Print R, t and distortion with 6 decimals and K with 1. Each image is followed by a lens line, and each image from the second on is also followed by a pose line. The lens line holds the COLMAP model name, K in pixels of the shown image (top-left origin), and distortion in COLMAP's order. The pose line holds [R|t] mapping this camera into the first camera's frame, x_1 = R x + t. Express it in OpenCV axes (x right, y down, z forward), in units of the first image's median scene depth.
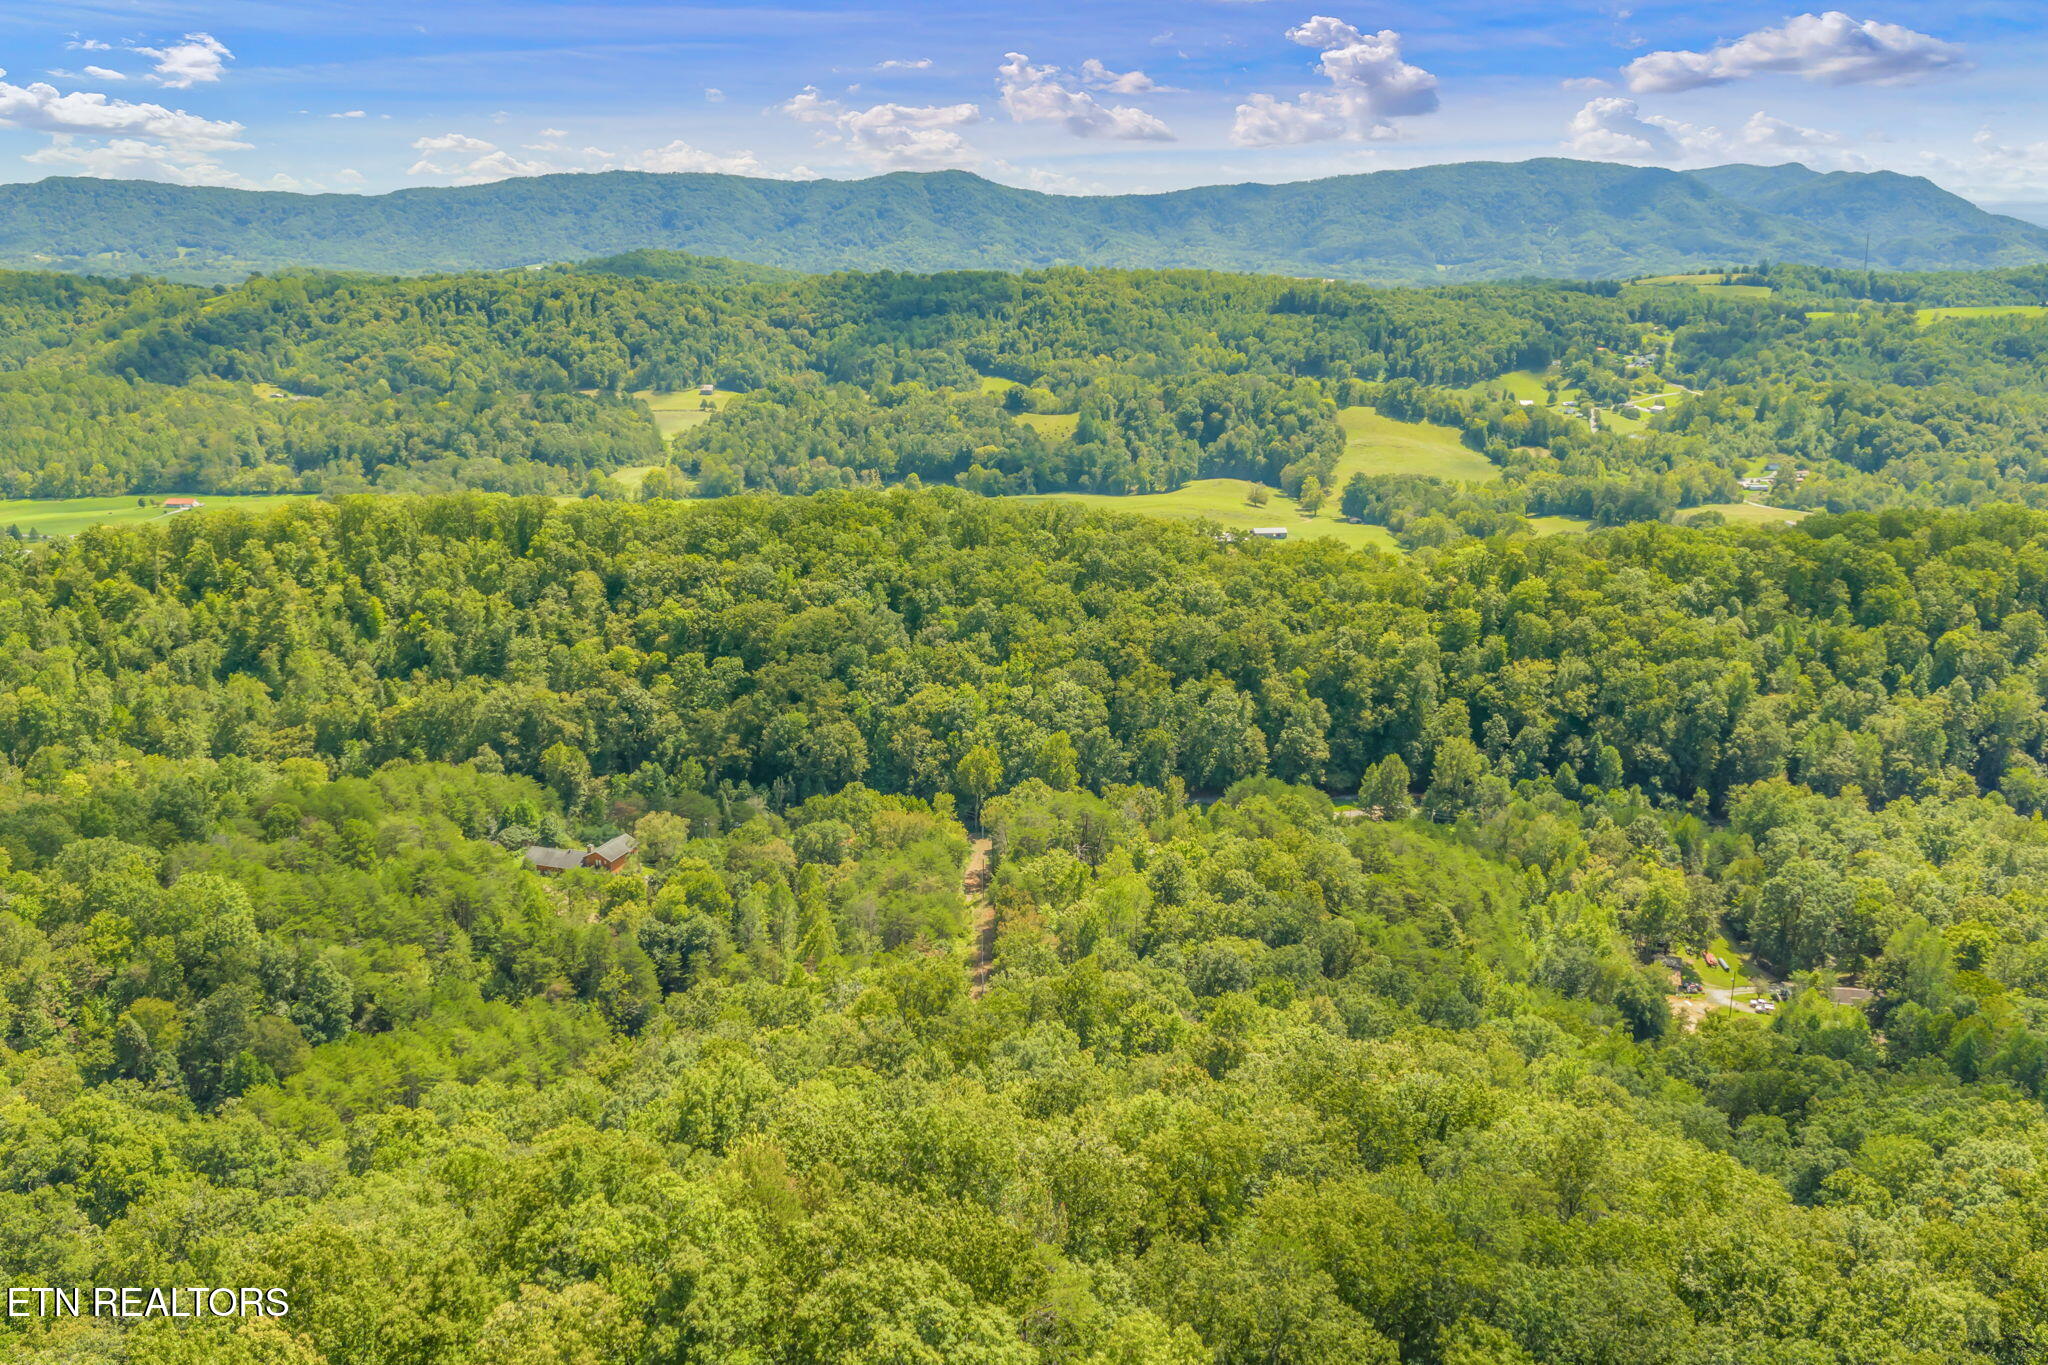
lens RADIAL K [[1688.6, 0, 1038.2], [0, 1688.6, 696.8], [0, 0, 1]] dist [0.023339, -0.034782]
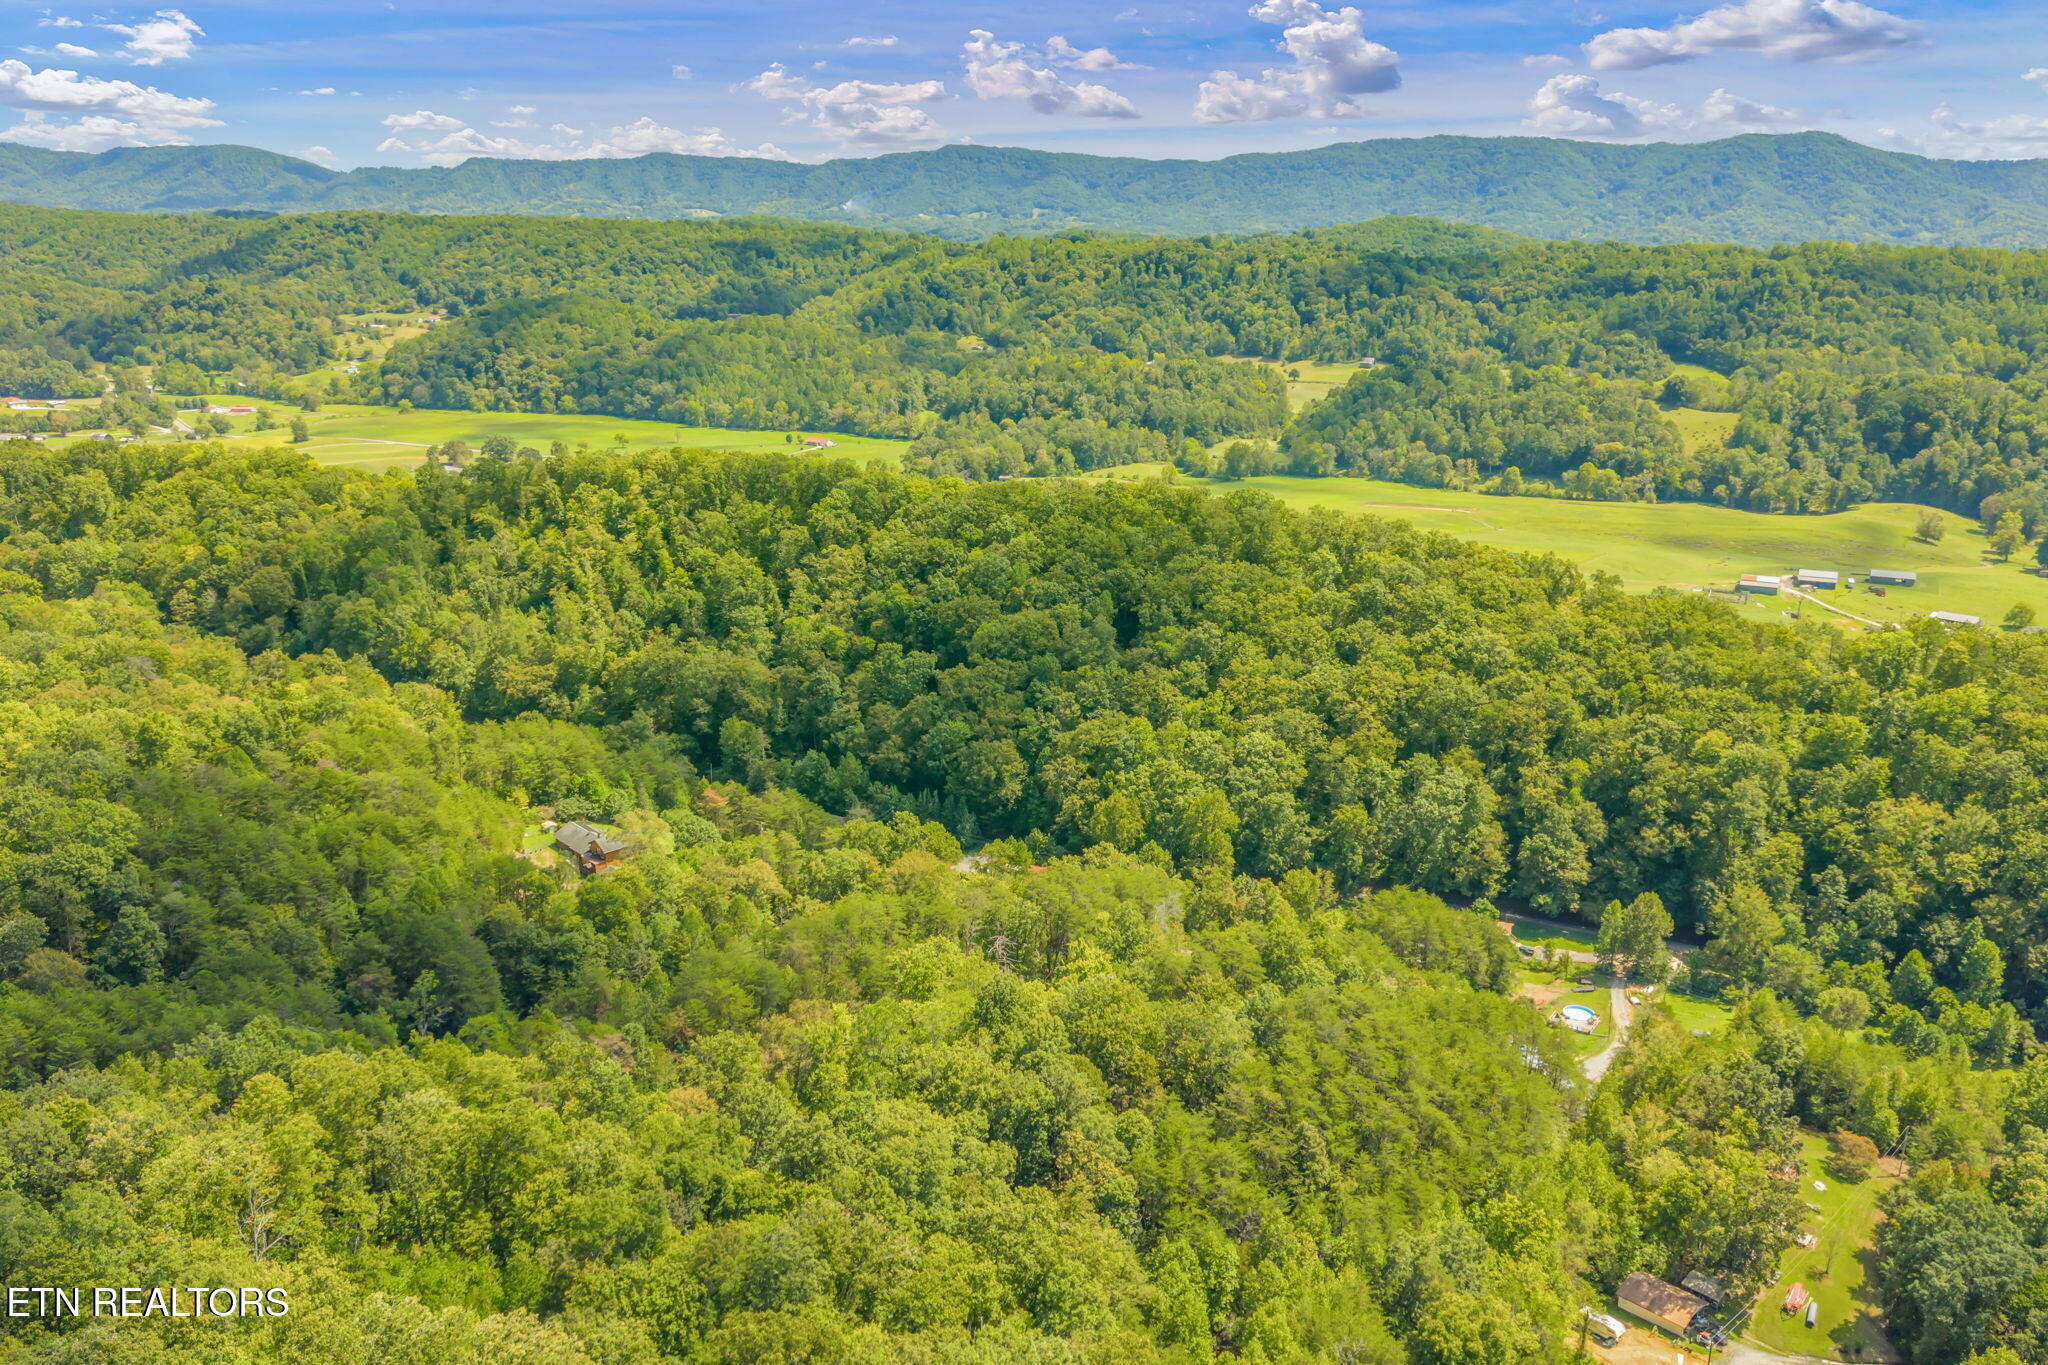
lens RADIAL K [[1688.6, 0, 1039.1], [0, 1688.6, 693.2], [0, 0, 1]] dist [0.023339, -0.034782]
pose [[0.883206, 0.140571, -0.447422, 0.278616], [-0.133082, 0.989927, 0.048313, -0.051869], [0.449707, 0.016873, 0.893017, 0.185554]]
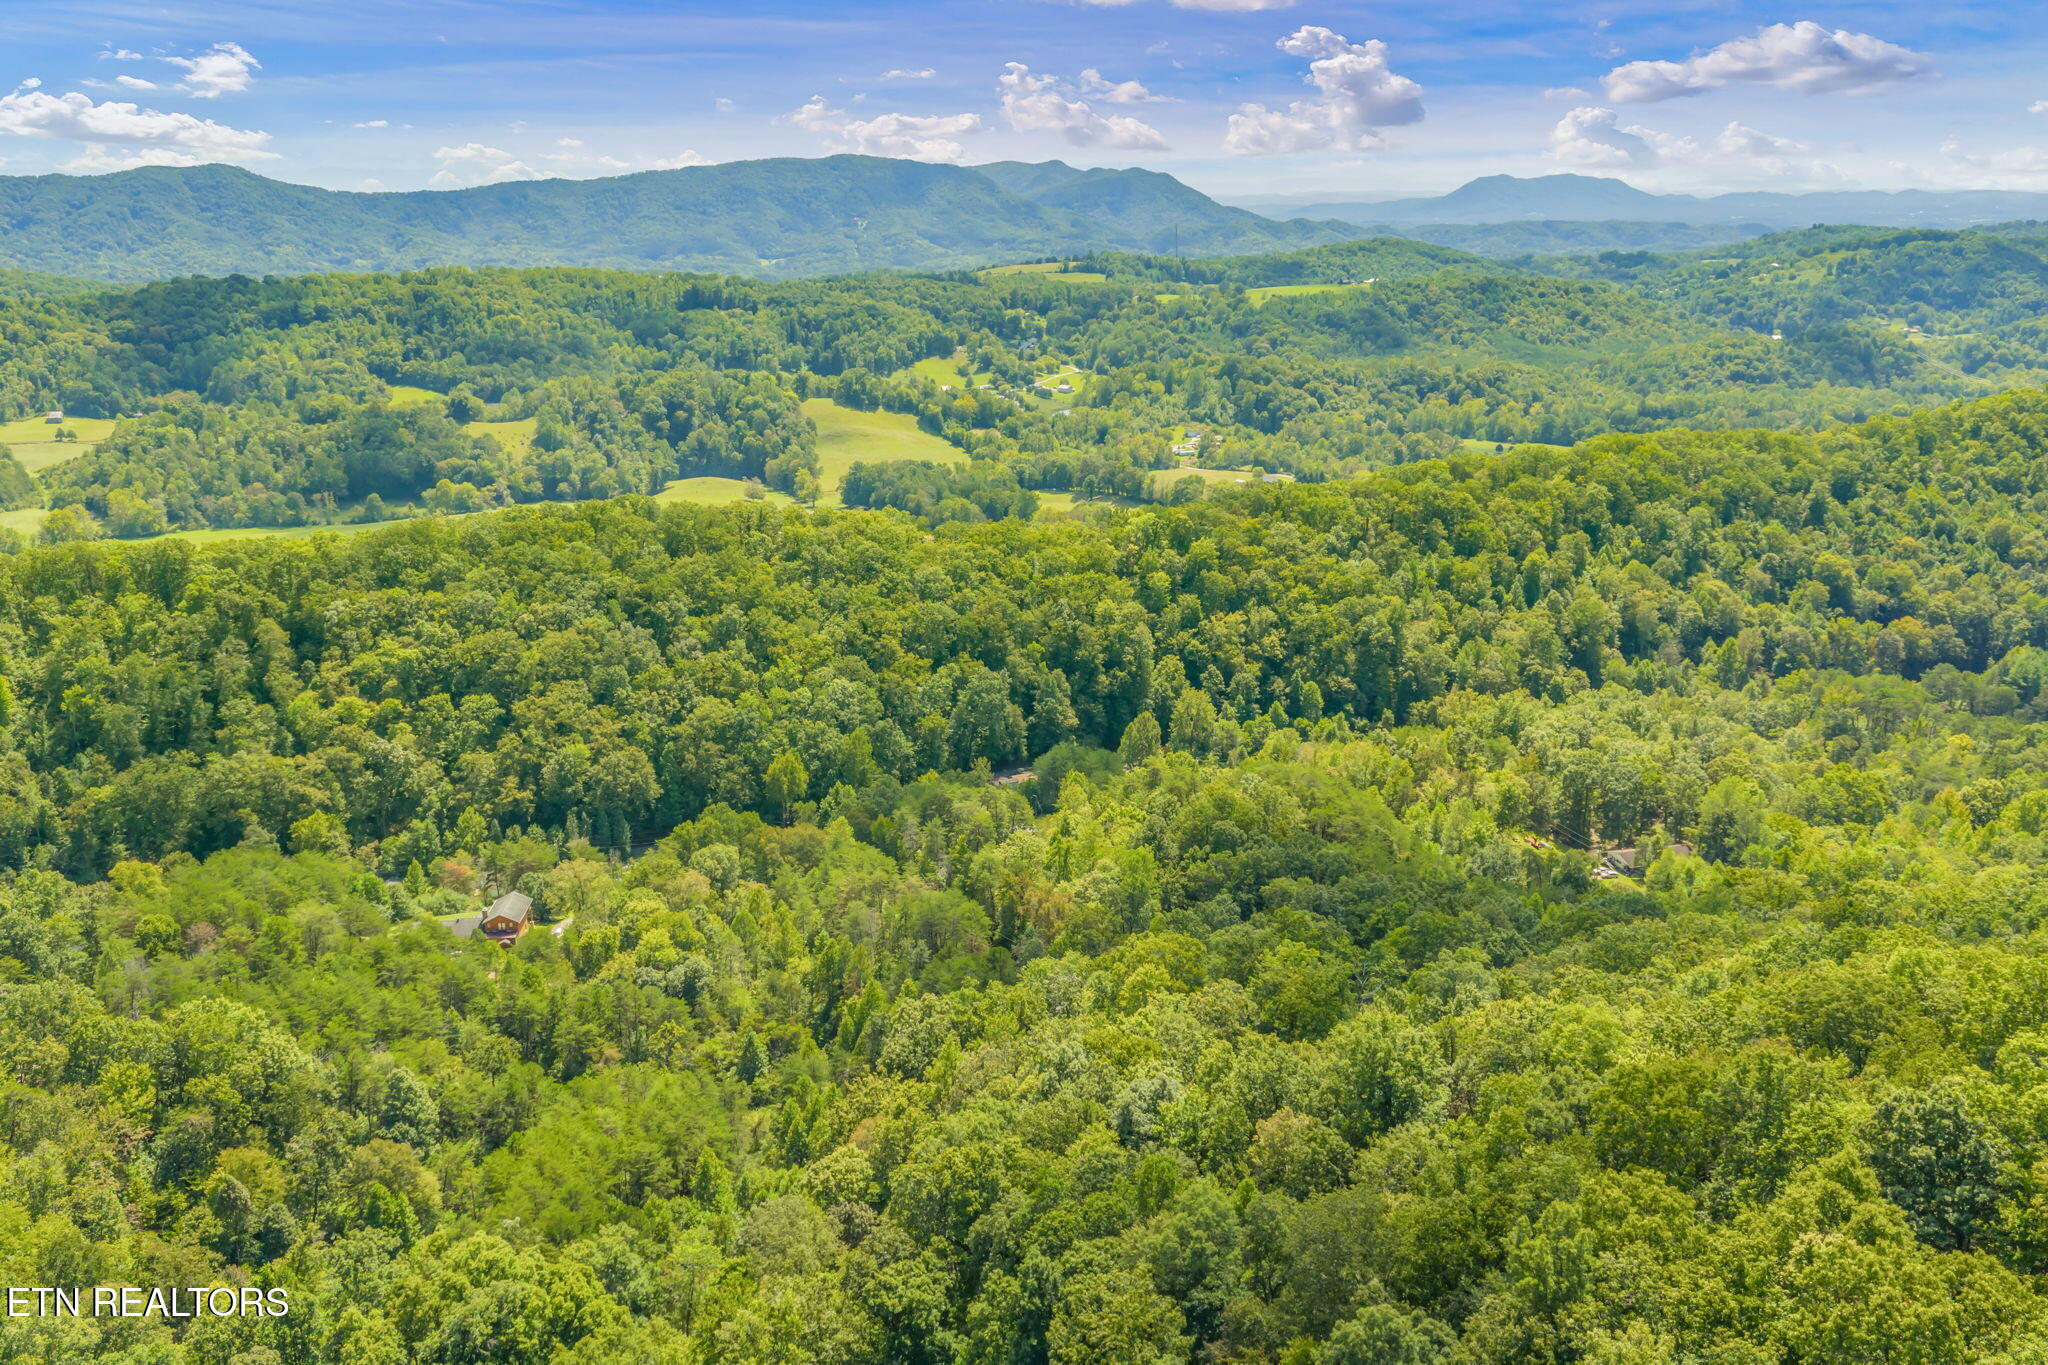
lens RADIAL K [[1688.6, 0, 1040.7], [0, 1688.6, 703.1], [0, 0, 1]] dist [0.023339, -0.034782]
pose [[0.916633, -0.119353, 0.381494, -0.240959], [0.117167, 0.992687, 0.029046, -0.009497], [-0.382171, 0.018074, 0.923915, 0.038331]]
